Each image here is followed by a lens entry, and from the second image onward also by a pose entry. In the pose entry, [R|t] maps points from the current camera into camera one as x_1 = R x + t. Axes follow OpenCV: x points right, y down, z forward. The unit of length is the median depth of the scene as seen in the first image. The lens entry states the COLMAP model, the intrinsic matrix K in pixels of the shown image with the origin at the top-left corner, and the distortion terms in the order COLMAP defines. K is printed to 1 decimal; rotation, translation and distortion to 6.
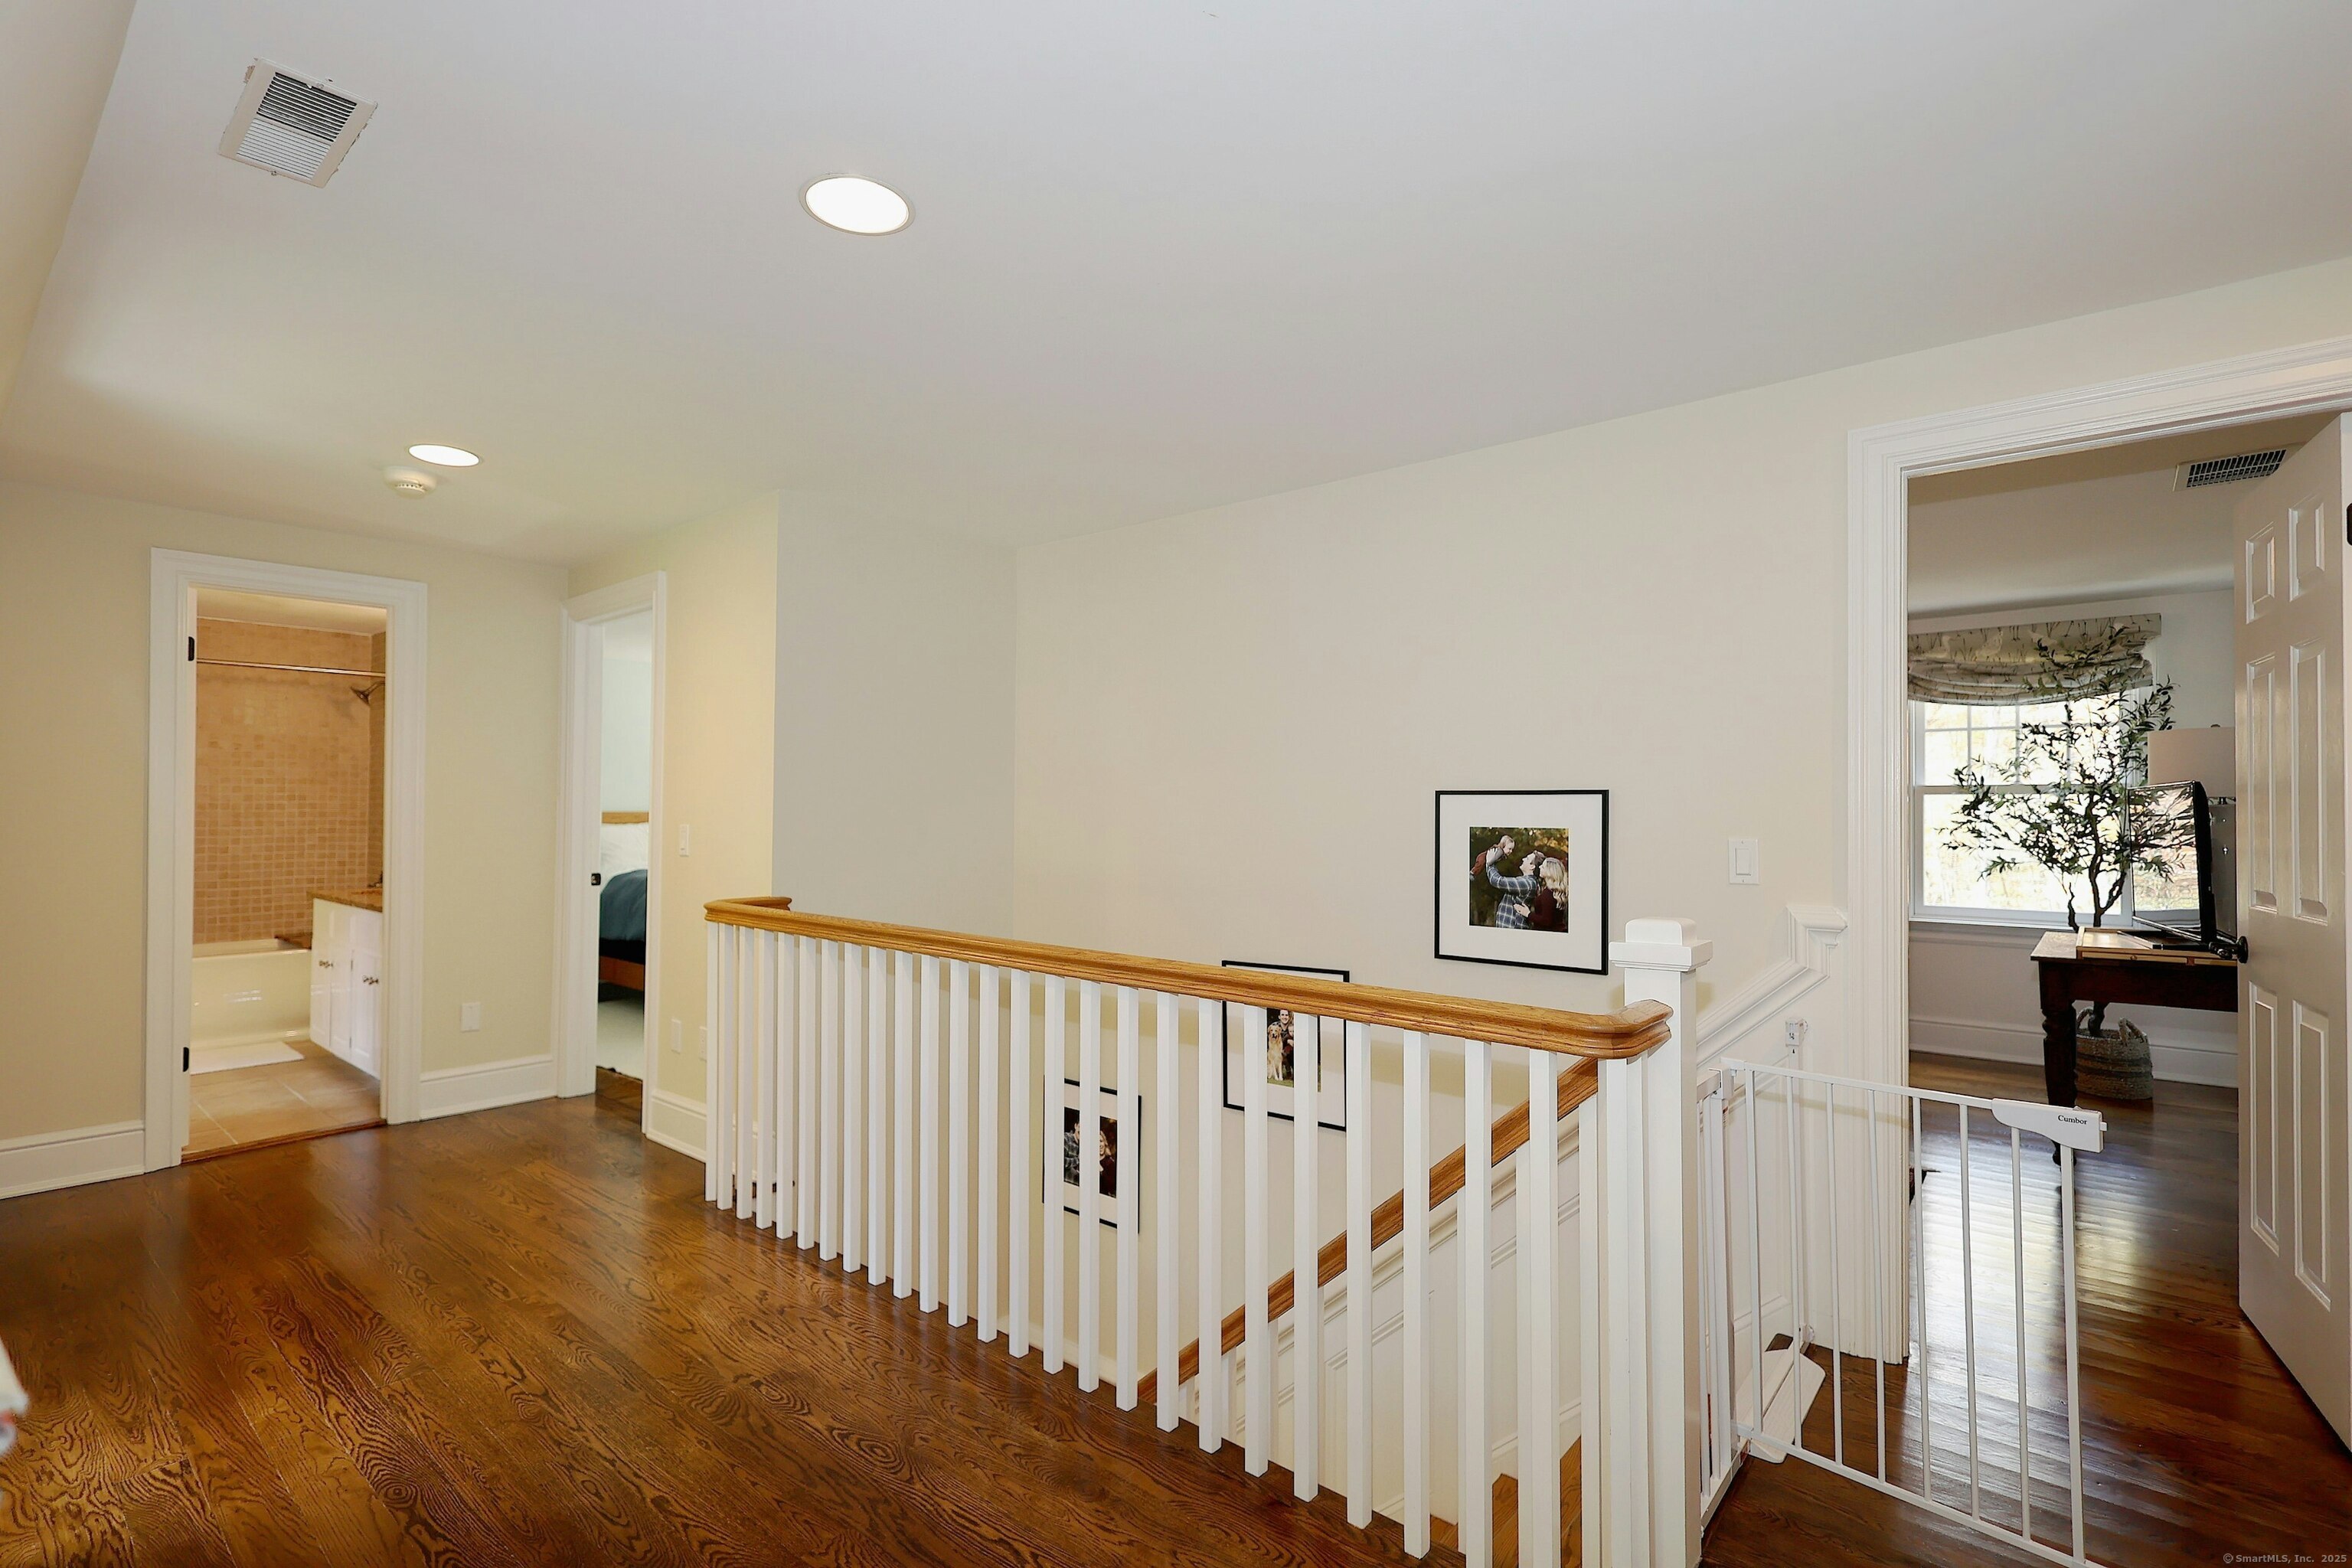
lens RADIAL K [[1083.5, 0, 1173.0], [0, 1083.5, 793.1], [0, 0, 1]] dist [0.002018, 0.000025]
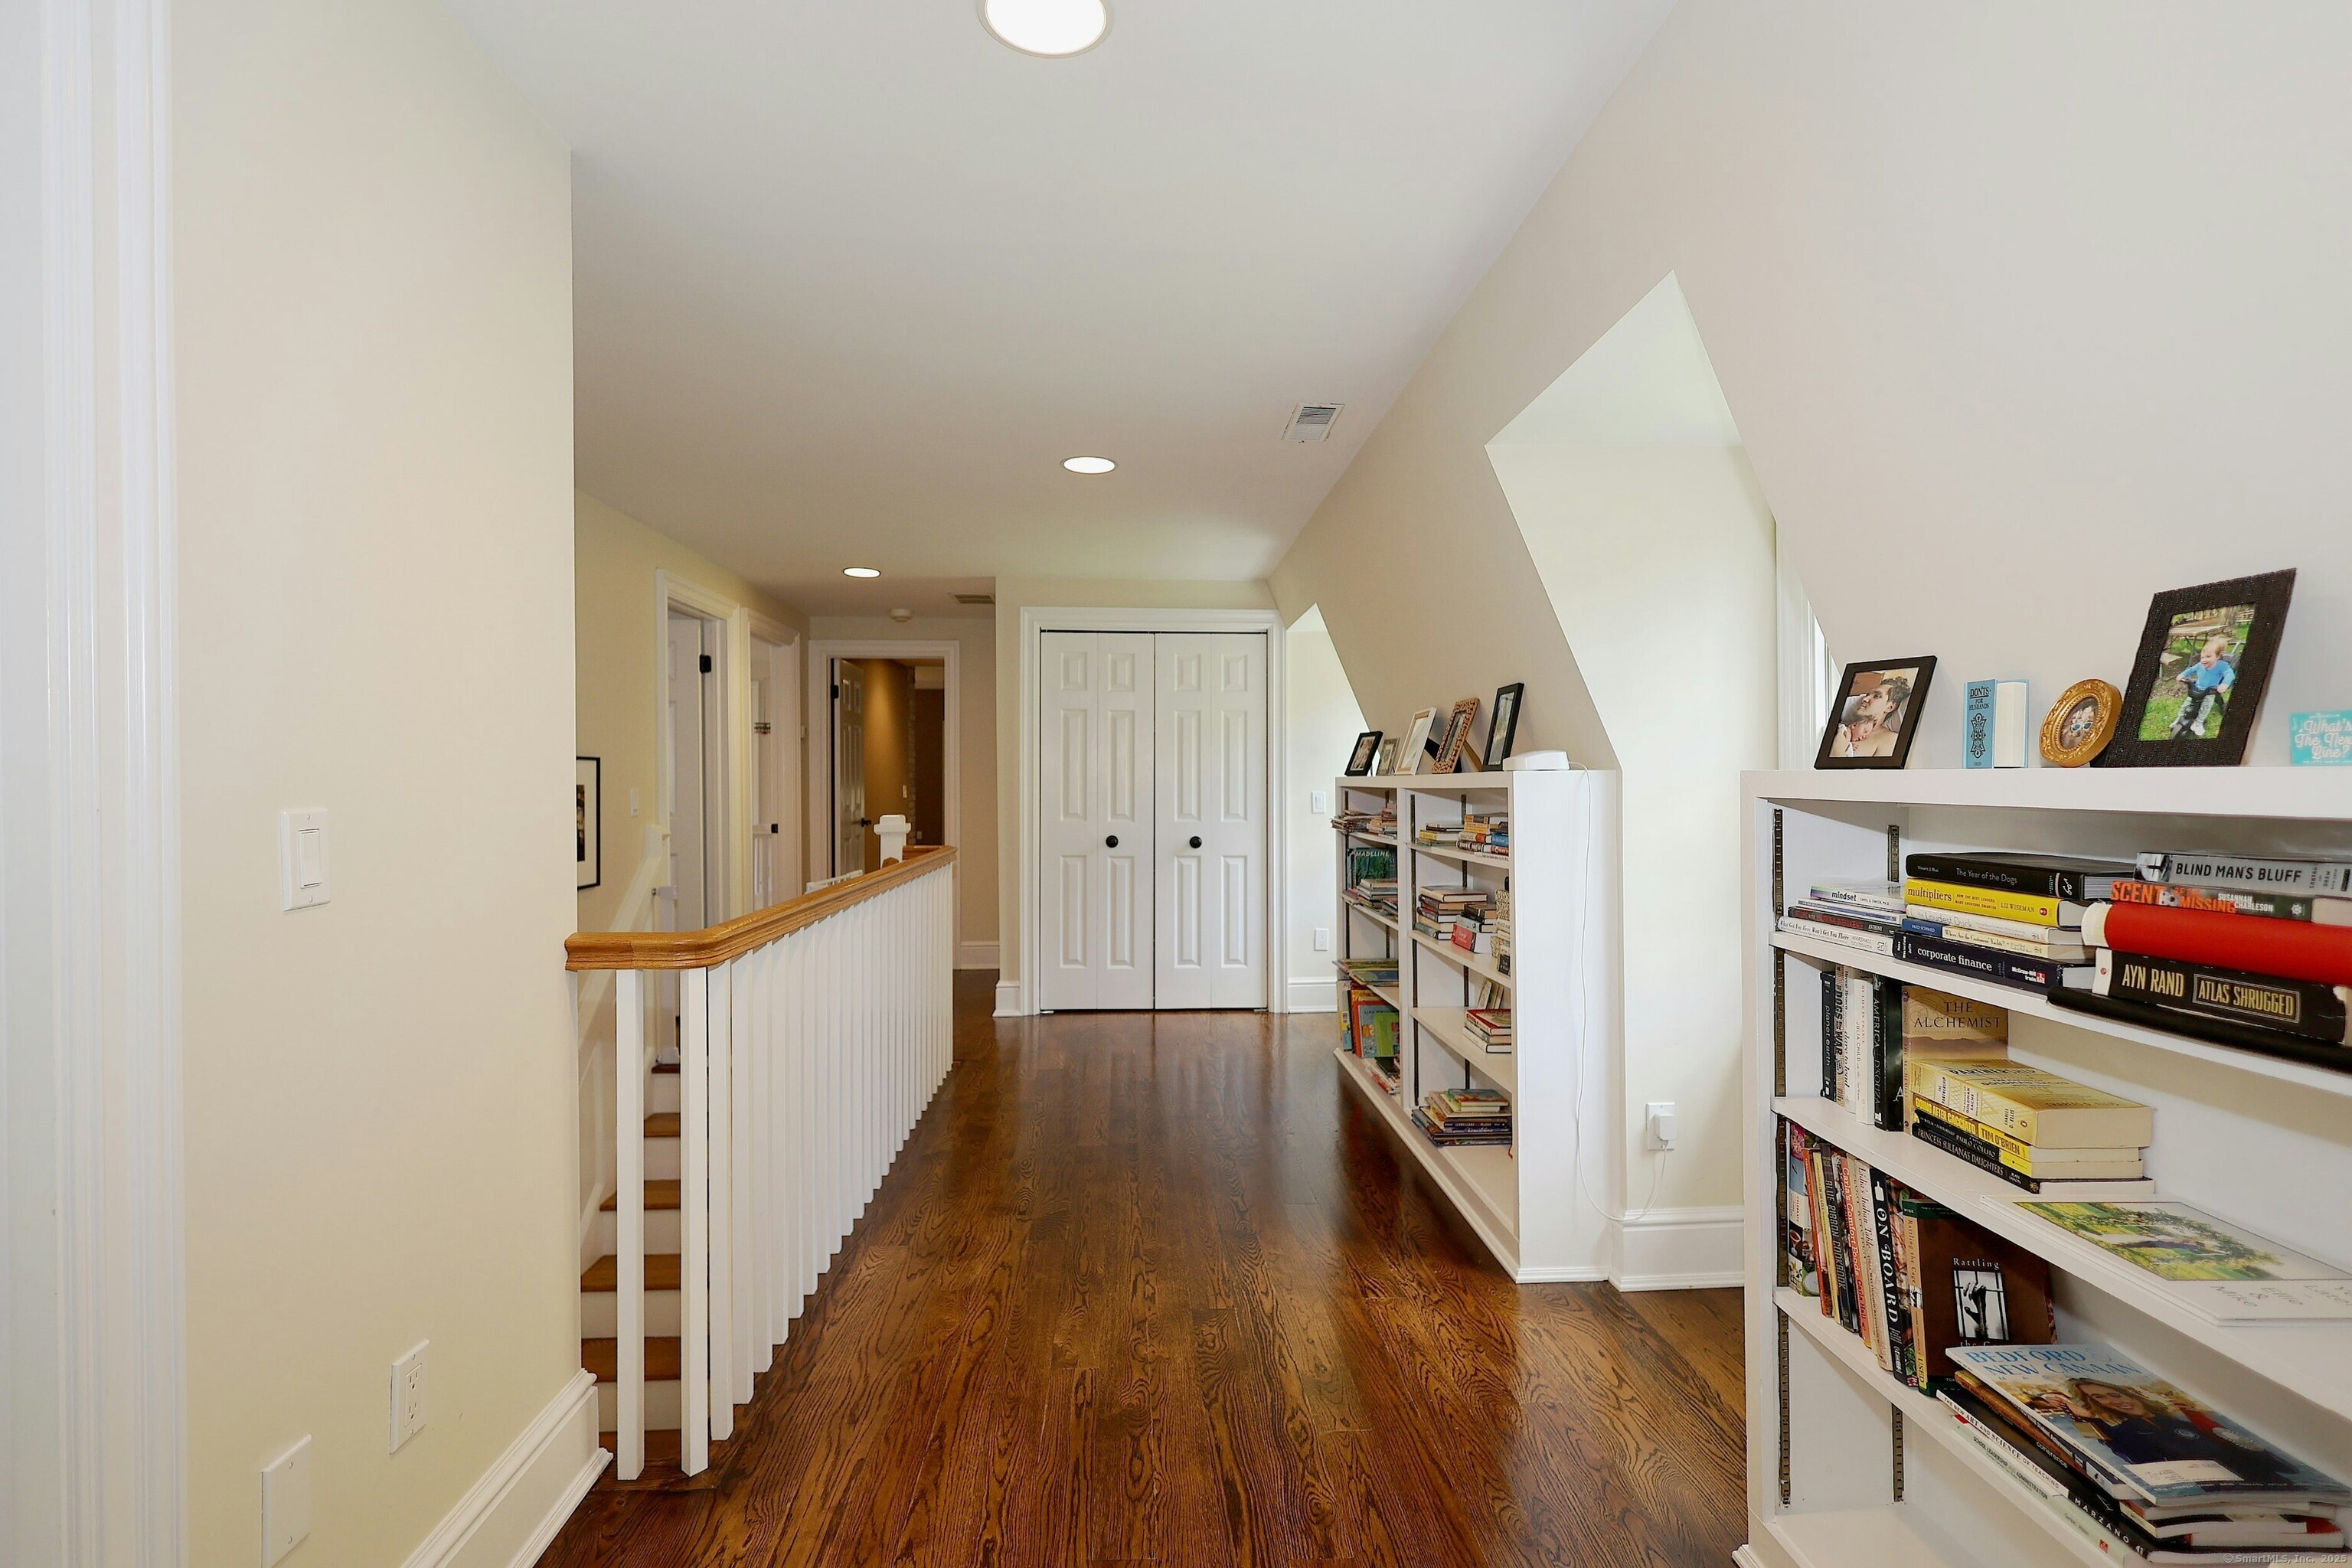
lens RADIAL K [[1083.5, 0, 1176.7], [0, 1083.5, 778.7], [0, 0, 1]] dist [0.002018, 0.000025]
pose [[-0.683129, -0.003148, 0.730291, -1.425371], [-0.012653, 0.999892, -0.007526, 0.031884], [-0.730188, -0.014381, -0.683095, 1.721349]]
